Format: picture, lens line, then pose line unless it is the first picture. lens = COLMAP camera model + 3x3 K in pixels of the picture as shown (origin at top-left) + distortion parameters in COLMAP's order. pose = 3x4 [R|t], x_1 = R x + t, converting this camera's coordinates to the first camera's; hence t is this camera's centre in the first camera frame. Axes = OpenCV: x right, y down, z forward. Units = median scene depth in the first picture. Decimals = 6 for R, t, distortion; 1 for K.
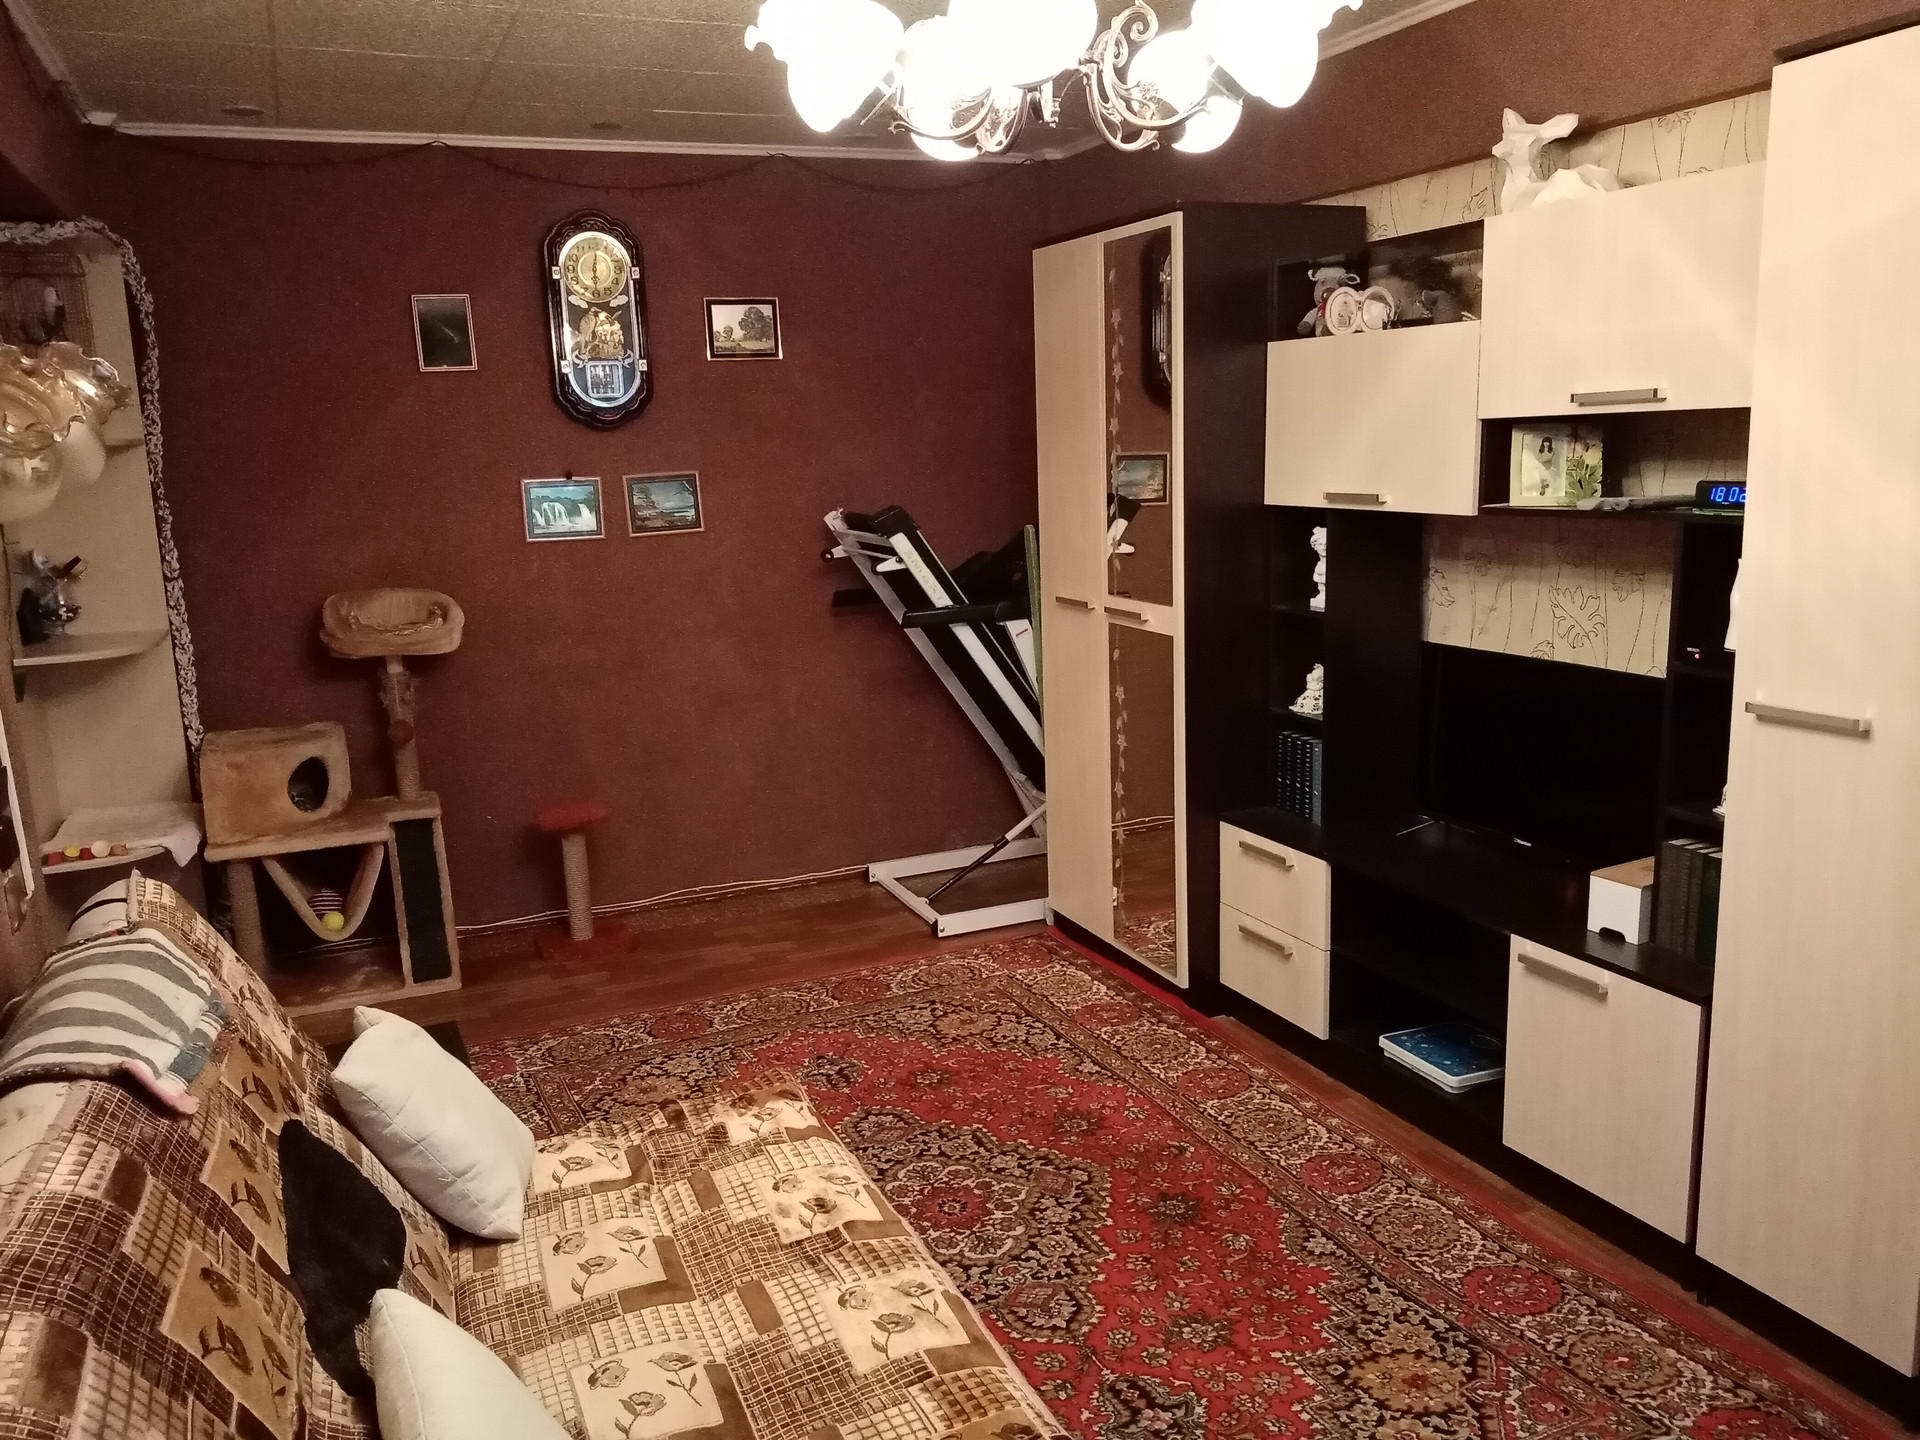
lens RADIAL K [[1504.7, 0, 965.7], [0, 1504.7, 728.7], [0, 0, 1]] dist [0.005574, -0.020209]
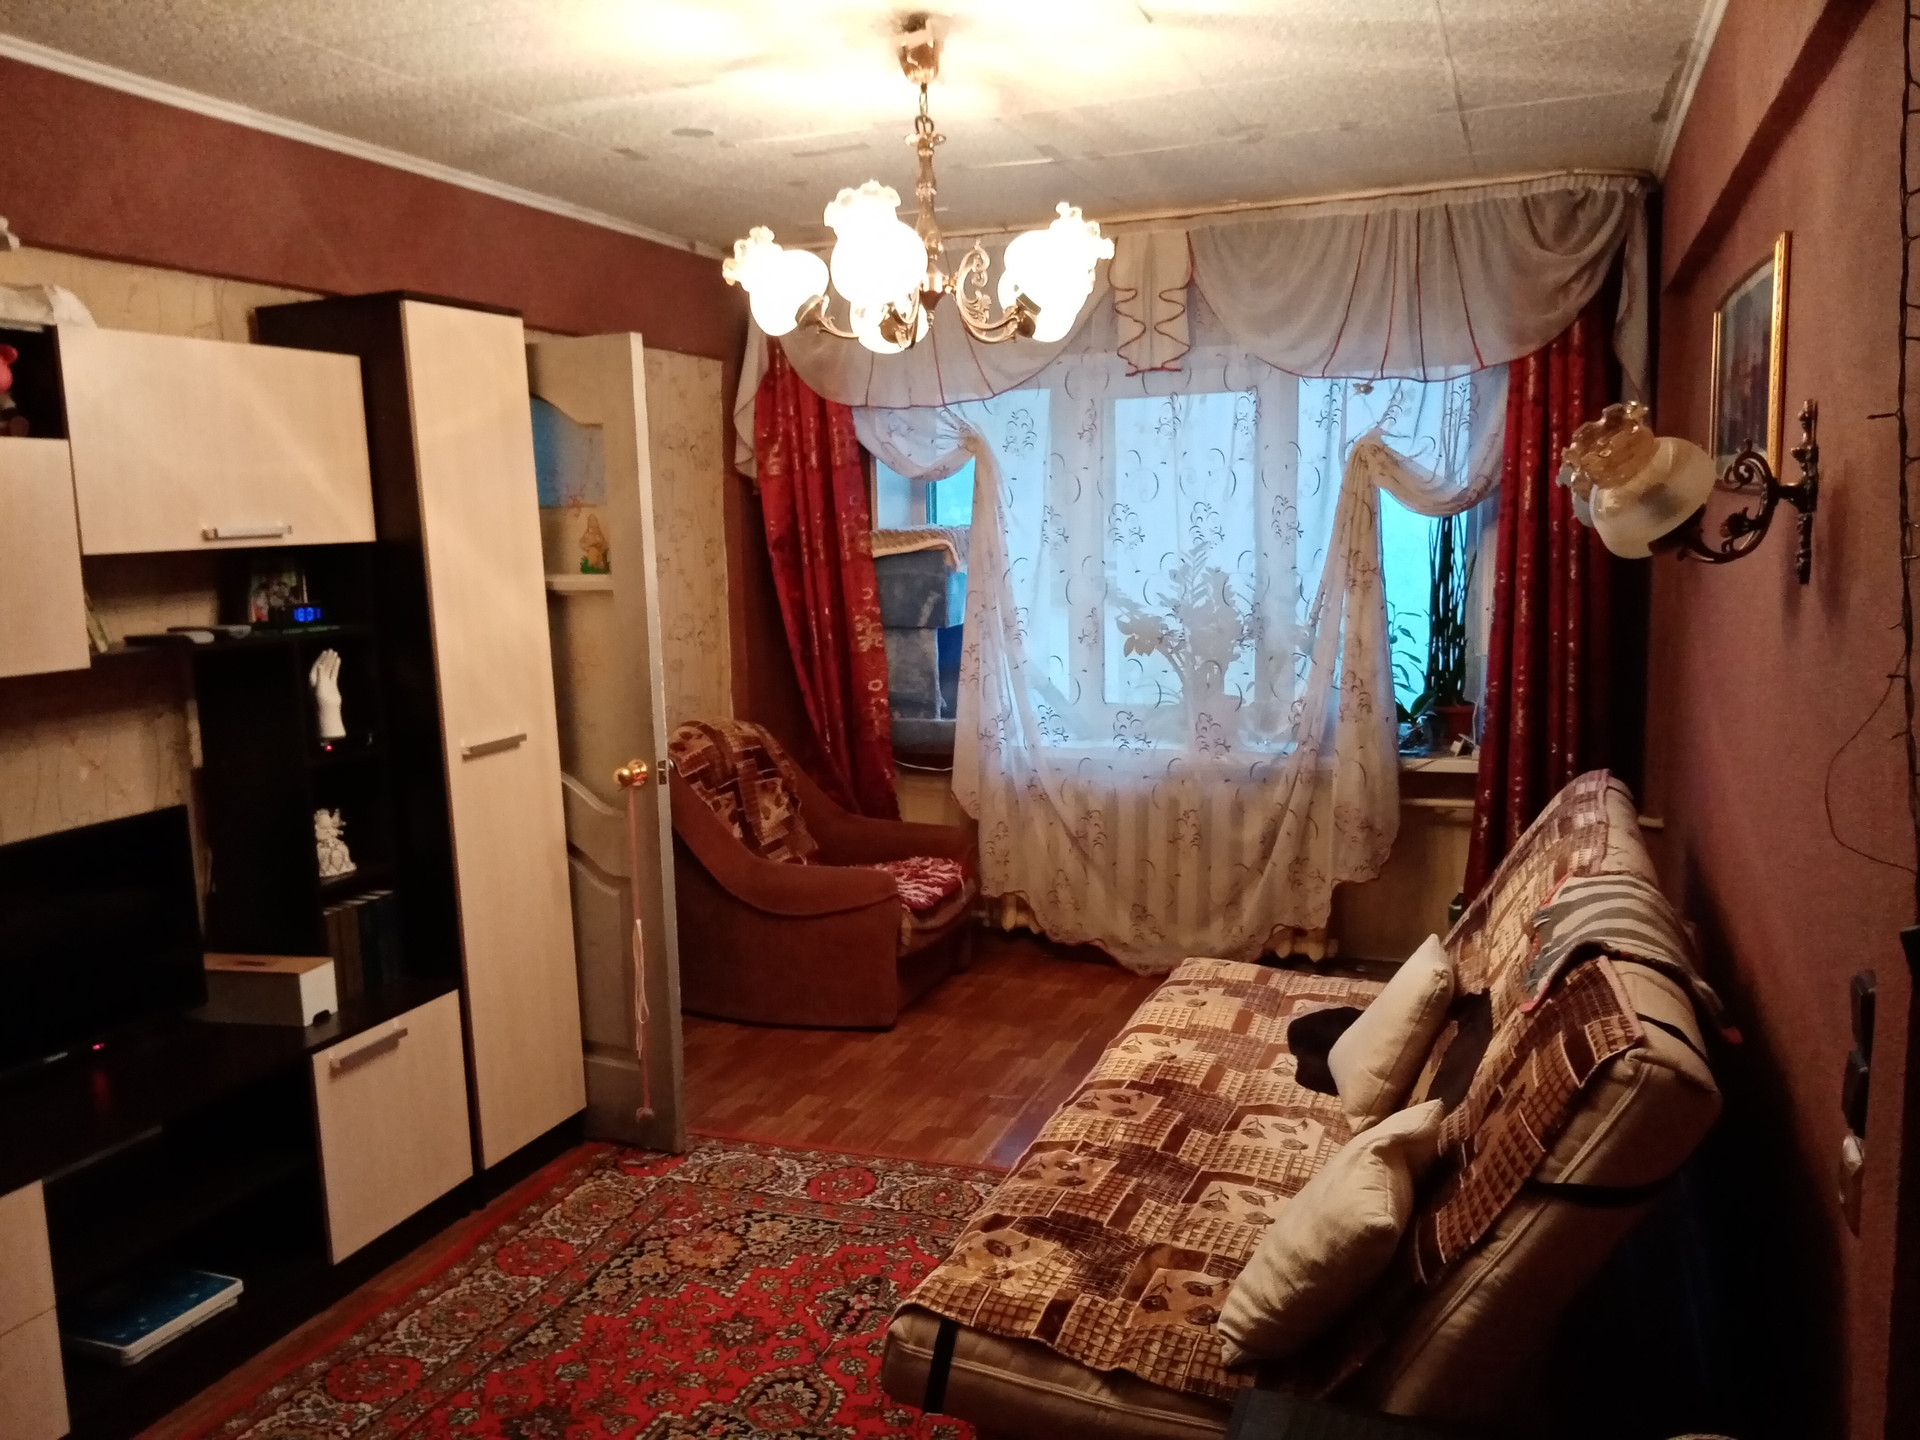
lens RADIAL K [[1504.7, 0, 965.0], [0, 1504.7, 723.9], [0, 0, 1]] dist [0.005574, -0.020209]
pose [[-0.716023, -0.050882, 0.696220, -0.657728], [0.177352, 0.951357, 0.251924, -0.258735], [-0.675173, 0.303860, -0.672169, 1.354956]]
